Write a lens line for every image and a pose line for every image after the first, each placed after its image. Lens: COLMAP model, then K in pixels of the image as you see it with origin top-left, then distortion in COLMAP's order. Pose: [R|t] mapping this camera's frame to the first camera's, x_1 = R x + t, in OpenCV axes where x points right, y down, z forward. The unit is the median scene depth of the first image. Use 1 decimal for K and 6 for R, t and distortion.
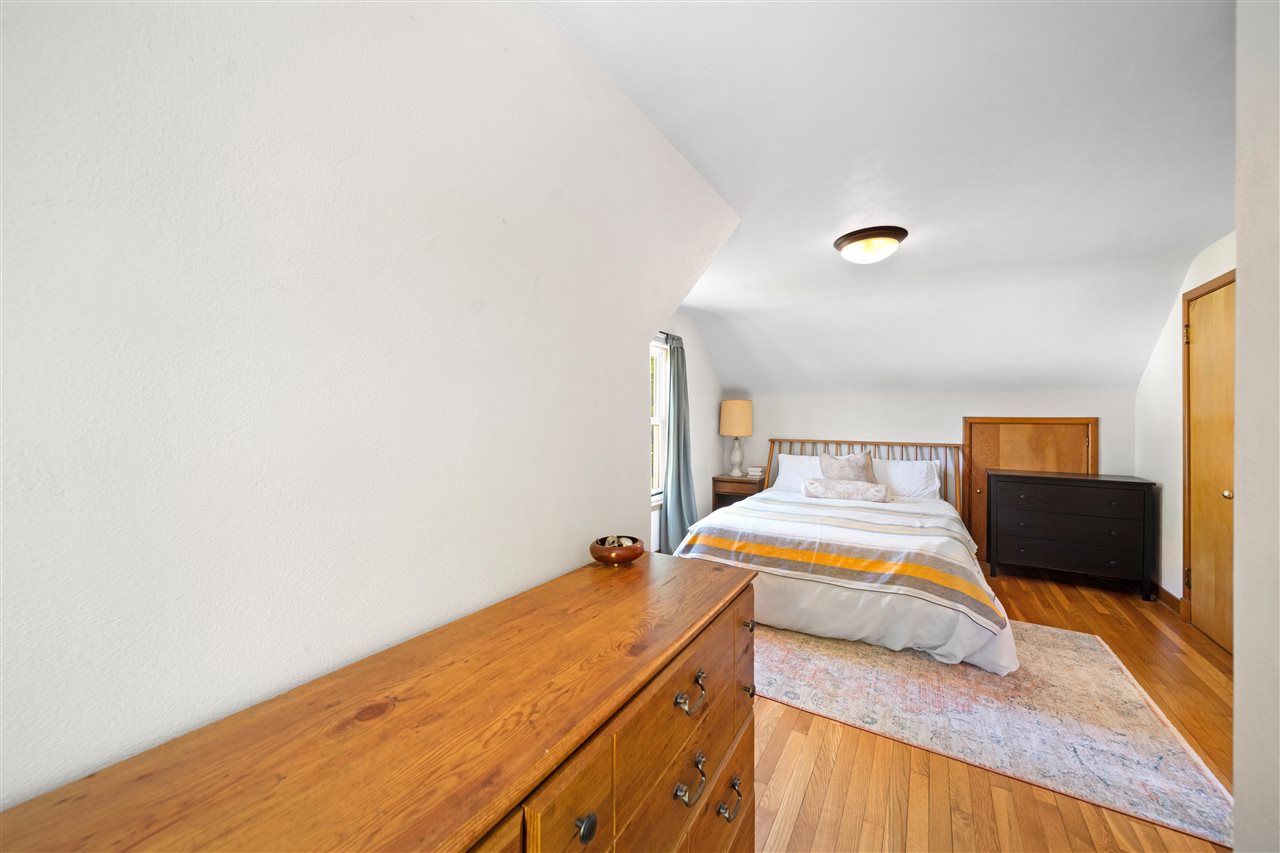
lens RADIAL K [[459.5, 0, 638.5], [0, 459.5, 420.9], [0, 0, 1]] dist [0.002416, -0.001300]
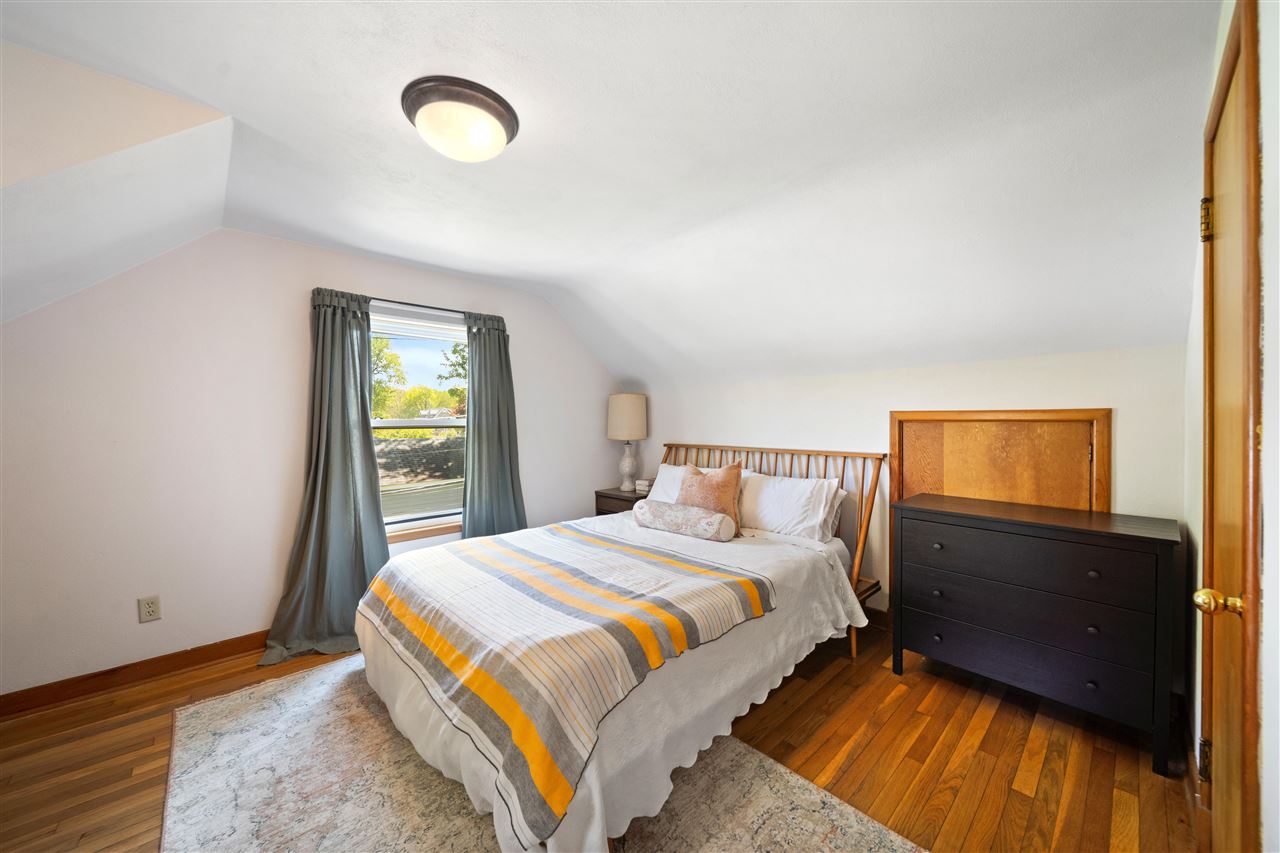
lens RADIAL K [[459.5, 0, 639.8], [0, 459.5, 428.4], [0, 0, 1]] dist [0.002416, -0.001300]
pose [[0.964901, -0.005683, -0.262553, 0.577242], [0.010428, 0.999806, 0.016683, 0.000520], [0.262407, -0.018836, 0.964773, 0.313650]]
